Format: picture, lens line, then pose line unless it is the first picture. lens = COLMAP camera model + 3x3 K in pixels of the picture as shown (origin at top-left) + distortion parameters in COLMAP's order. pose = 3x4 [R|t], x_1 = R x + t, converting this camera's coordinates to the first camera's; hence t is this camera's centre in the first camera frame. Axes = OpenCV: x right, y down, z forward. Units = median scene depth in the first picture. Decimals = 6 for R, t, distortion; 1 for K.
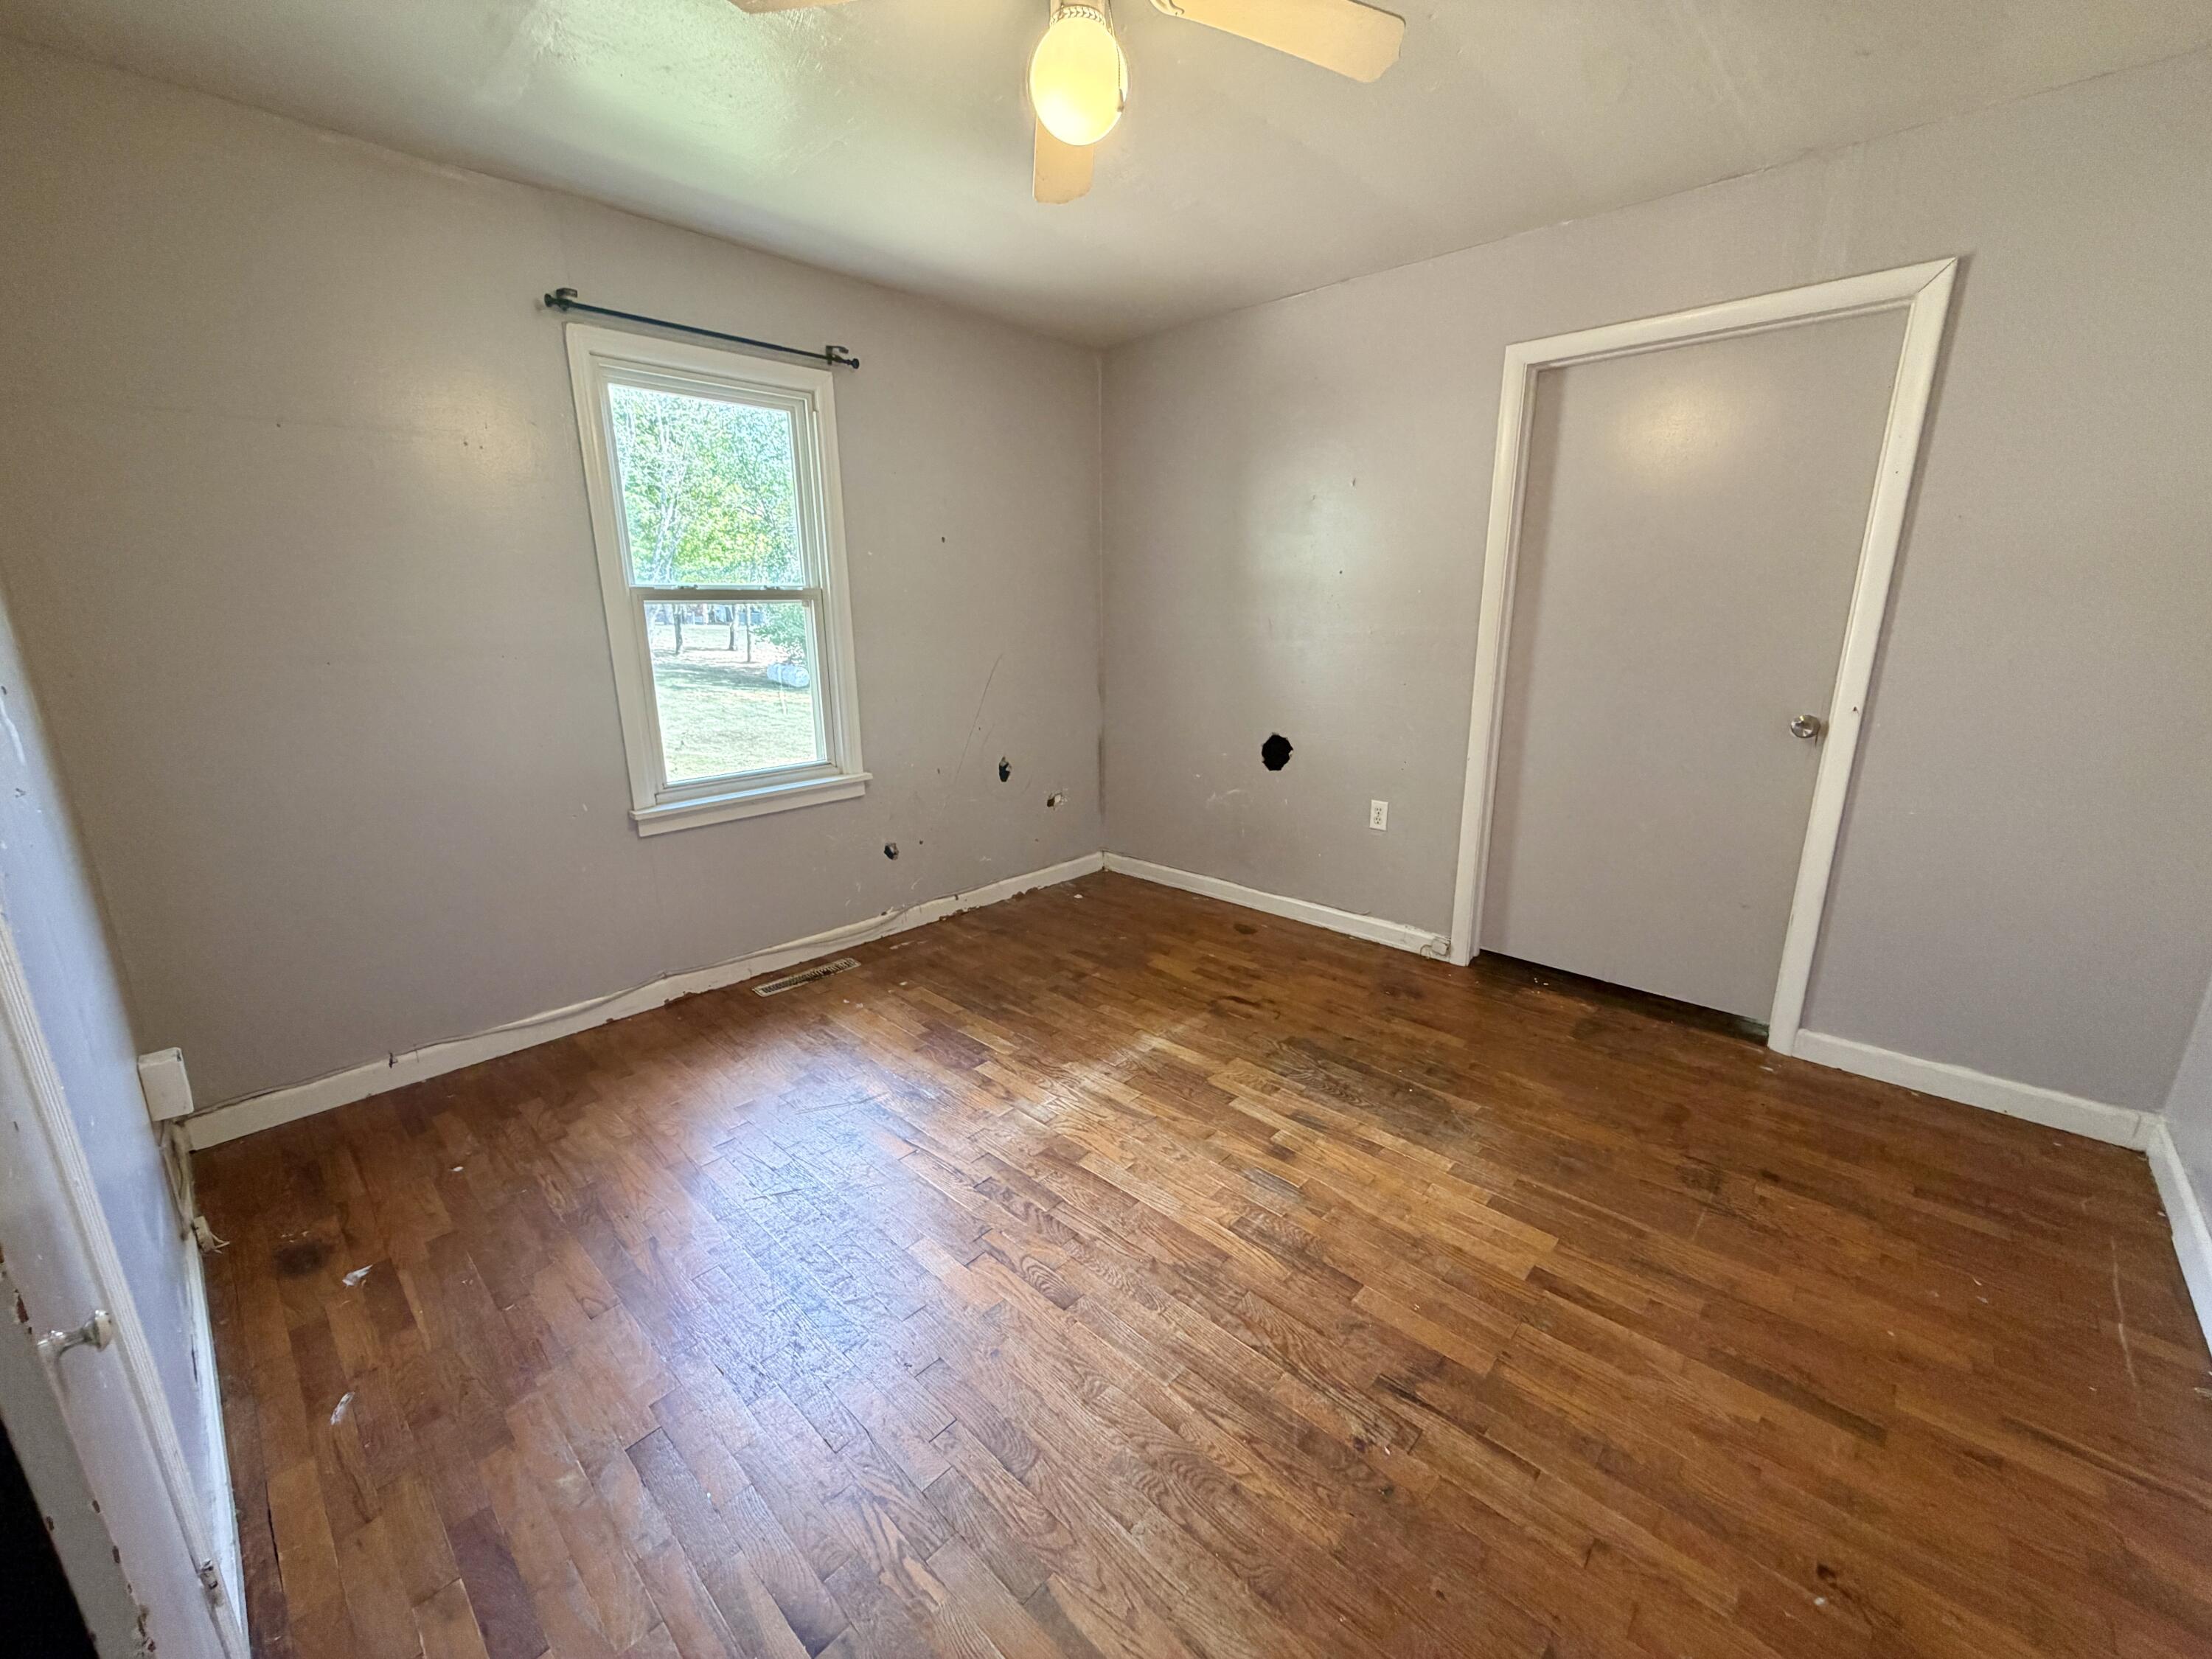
lens RADIAL K [[879.9, 0, 1103.3], [0, 879.9, 827.8], [0, 0, 1]] dist [0.001207, -0.000765]
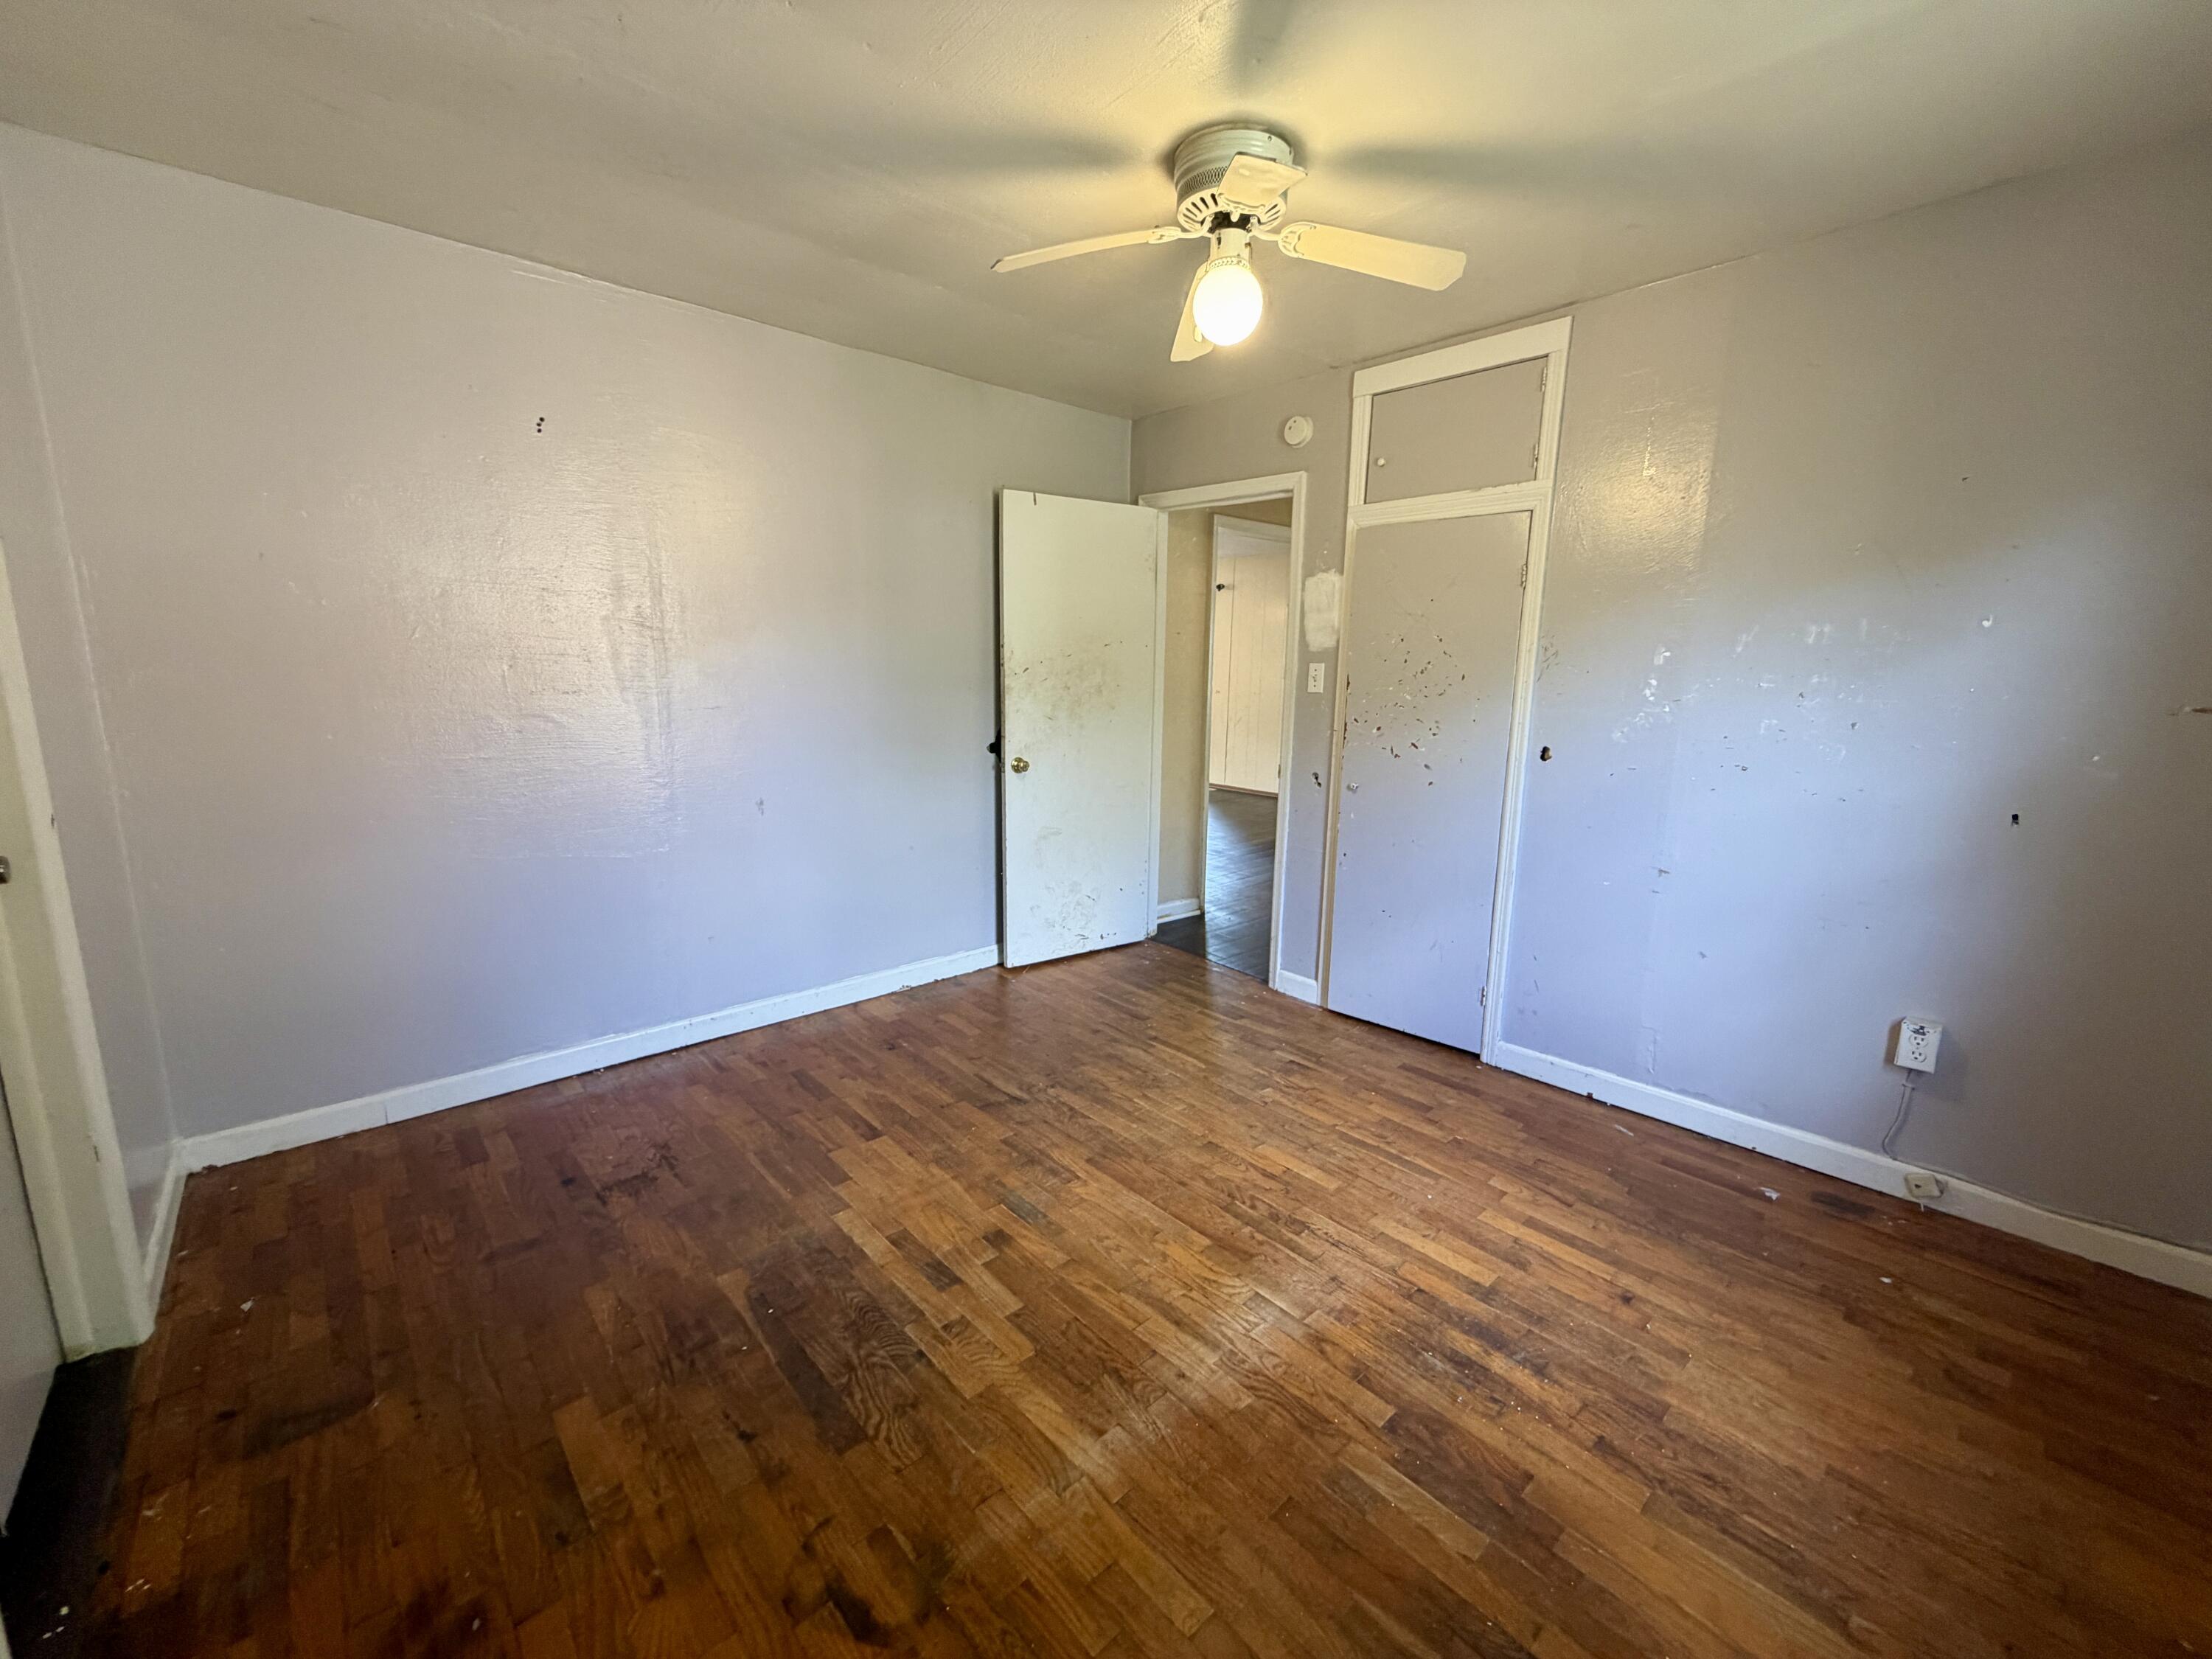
lens RADIAL K [[879.9, 0, 1103.3], [0, 879.9, 827.8], [0, 0, 1]] dist [0.001207, -0.000765]
pose [[-0.996581, -0.024848, 0.078802, 0.023297], [0.010444, 0.908176, 0.418459, -0.412472], [-0.081964, 0.417851, -0.904811, 1.601939]]
